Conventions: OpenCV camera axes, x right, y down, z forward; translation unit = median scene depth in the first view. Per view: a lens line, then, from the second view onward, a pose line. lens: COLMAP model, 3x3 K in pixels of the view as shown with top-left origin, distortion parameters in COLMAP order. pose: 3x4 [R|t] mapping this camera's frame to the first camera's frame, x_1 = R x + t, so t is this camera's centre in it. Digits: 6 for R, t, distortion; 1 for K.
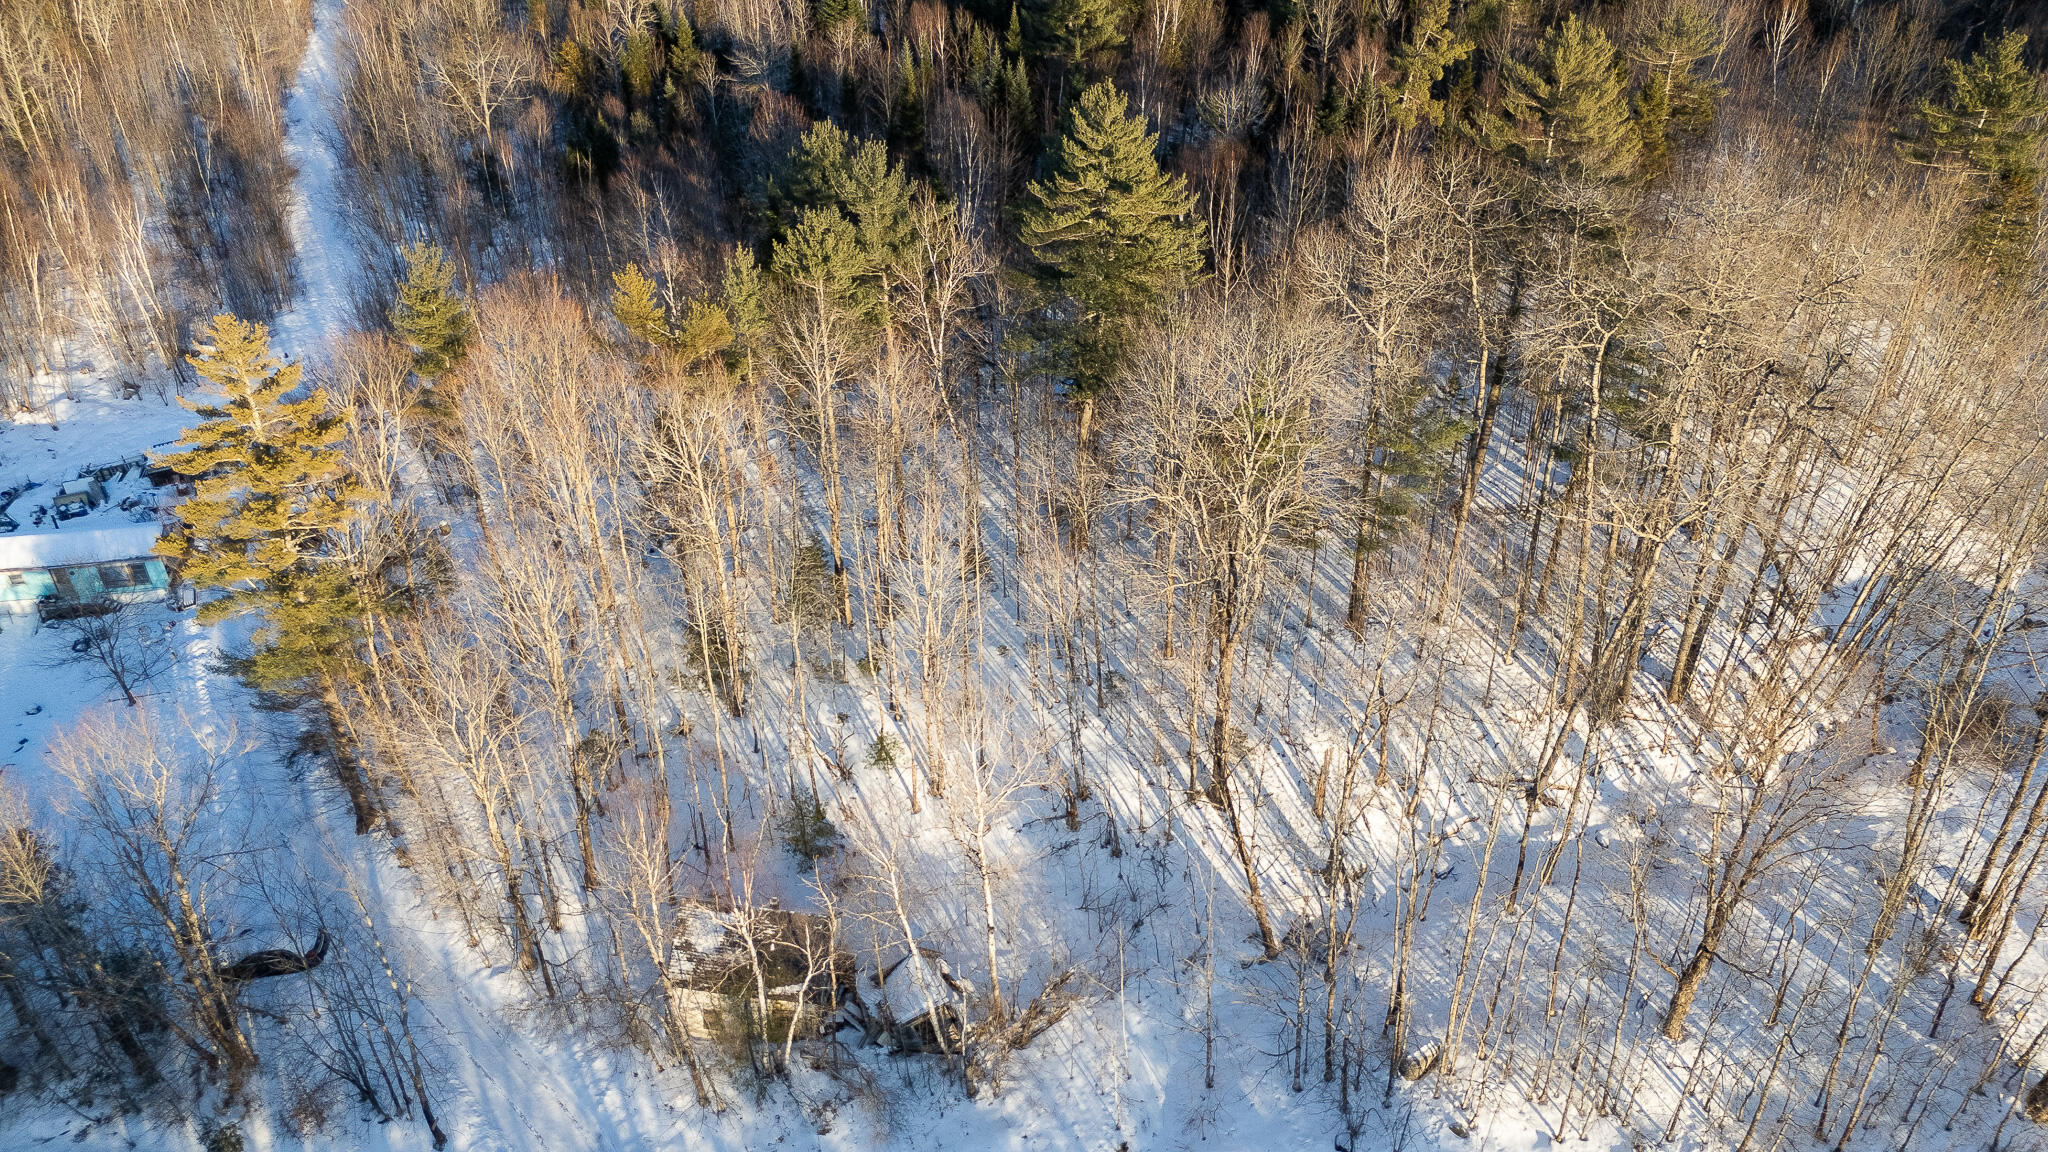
lens RADIAL K [[1493.3, 0, 1028.8], [0, 1493.3, 571.2], [0, 0, 1]] dist [0.076441, -0.073576]
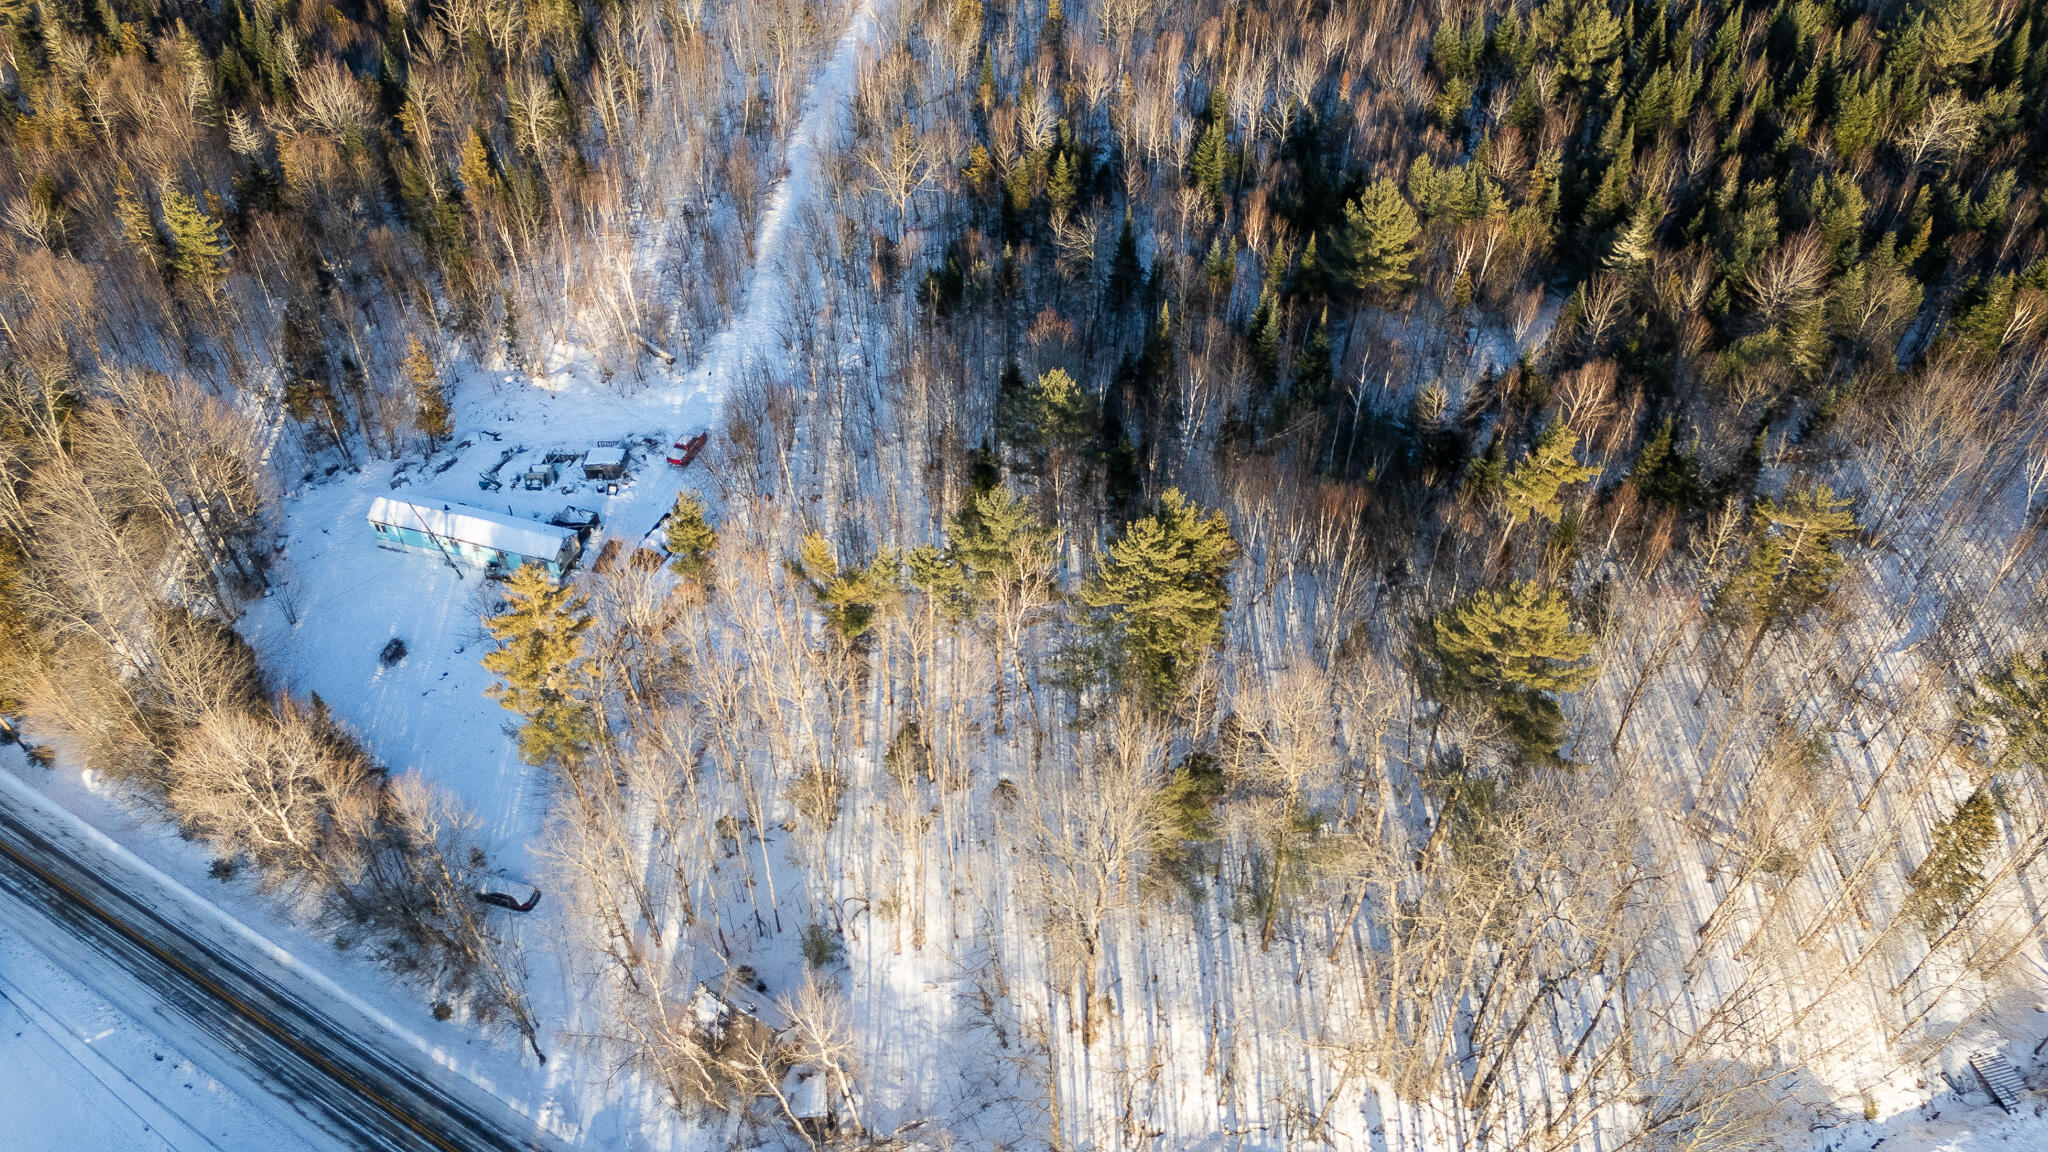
lens RADIAL K [[1493.3, 0, 1034.6], [0, 1493.3, 572.9], [0, 0, 1]] dist [0.076441, -0.073576]
pose [[0.895591, 0.314661, -0.314491, 0.379317], [-0.252839, 0.941660, 0.222148, -0.535210], [0.366045, -0.119438, 0.922901, -0.229006]]
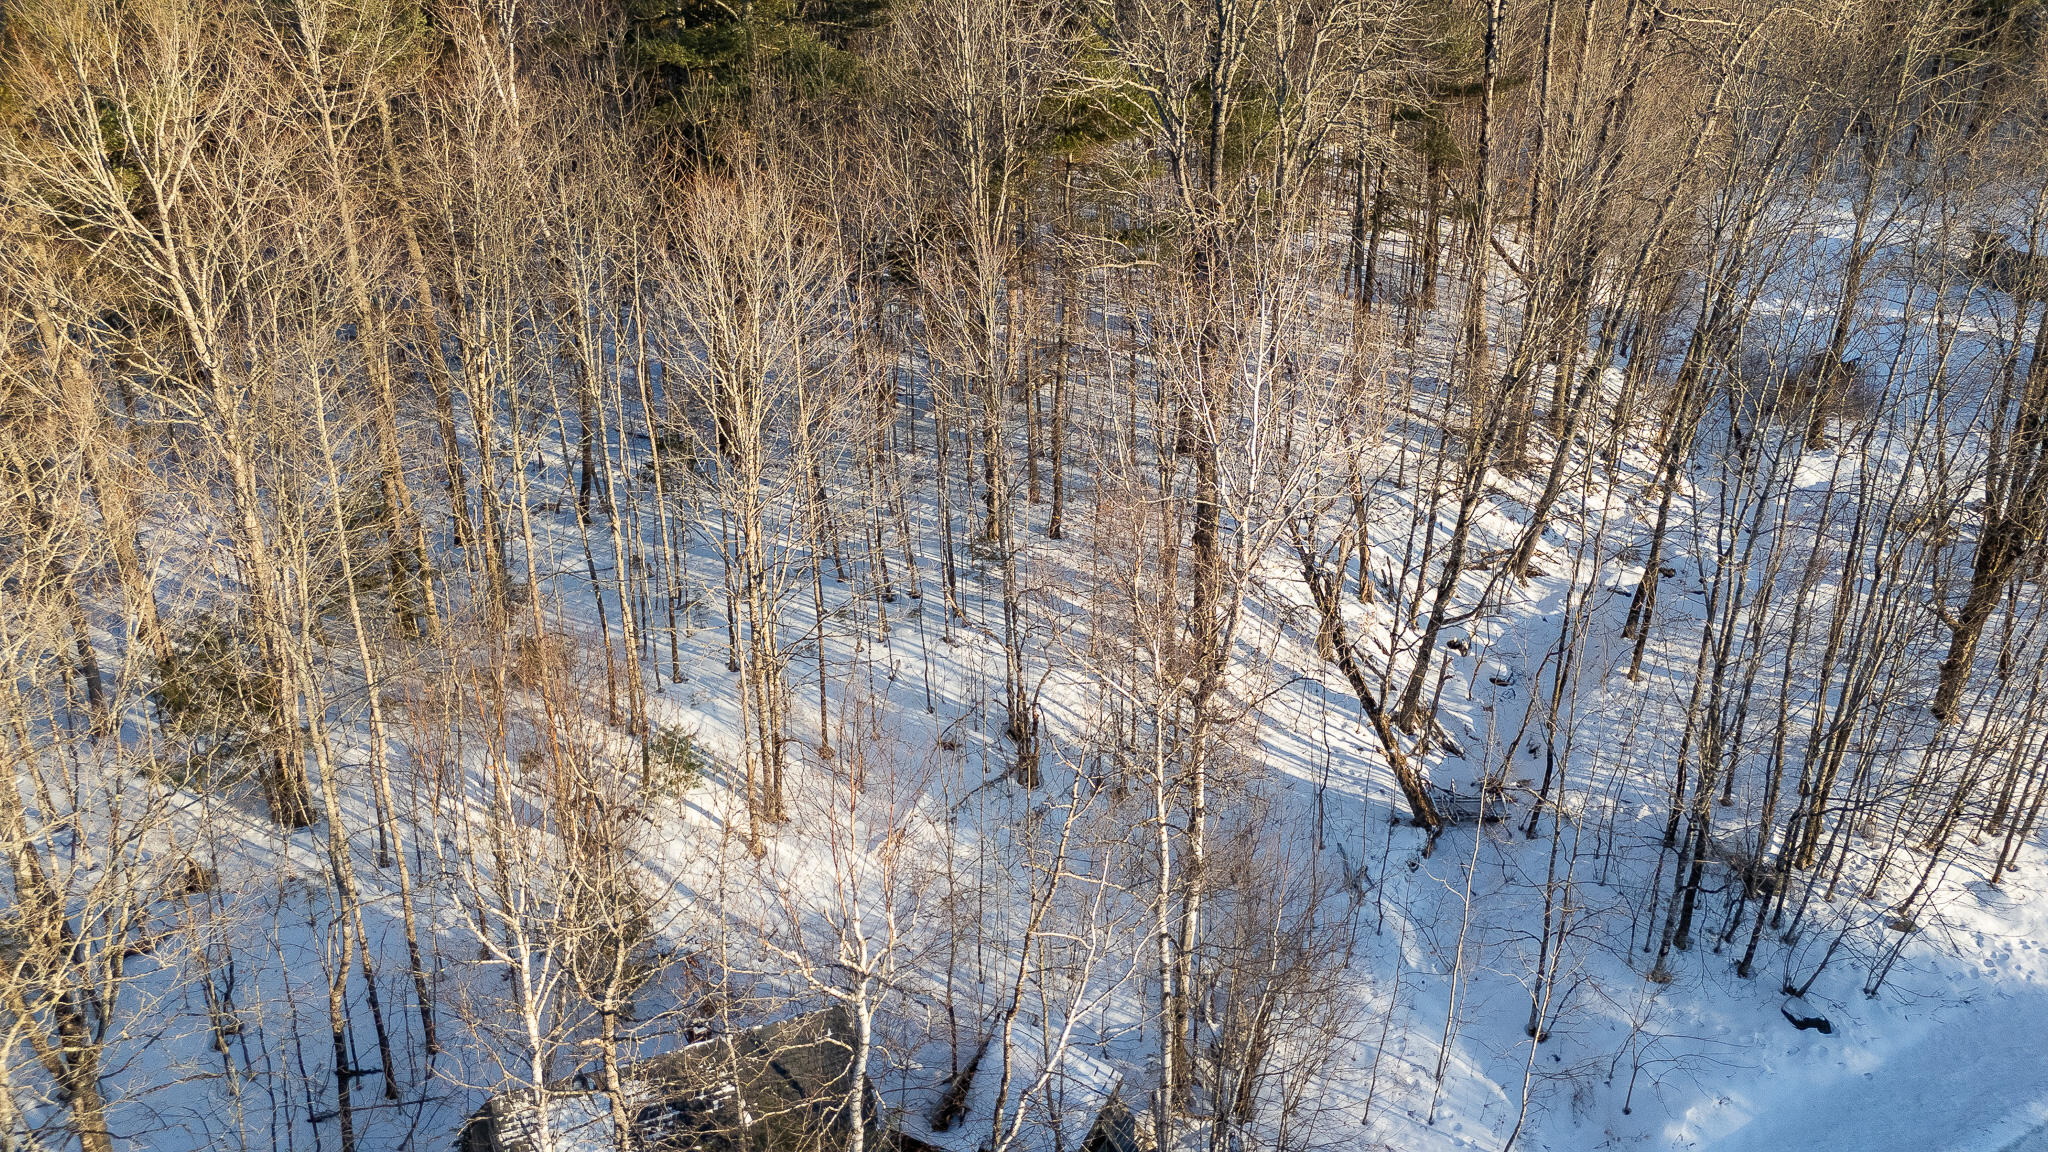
lens RADIAL K [[1493.3, 0, 1023.6], [0, 1493.3, 526.4], [0, 0, 1]] dist [0.076441, -0.073576]
pose [[0.831341, -0.208451, 0.515189, -0.250387], [0.305546, 0.945757, -0.110385, 0.139488], [-0.464234, 0.249182, 0.849939, 0.481102]]
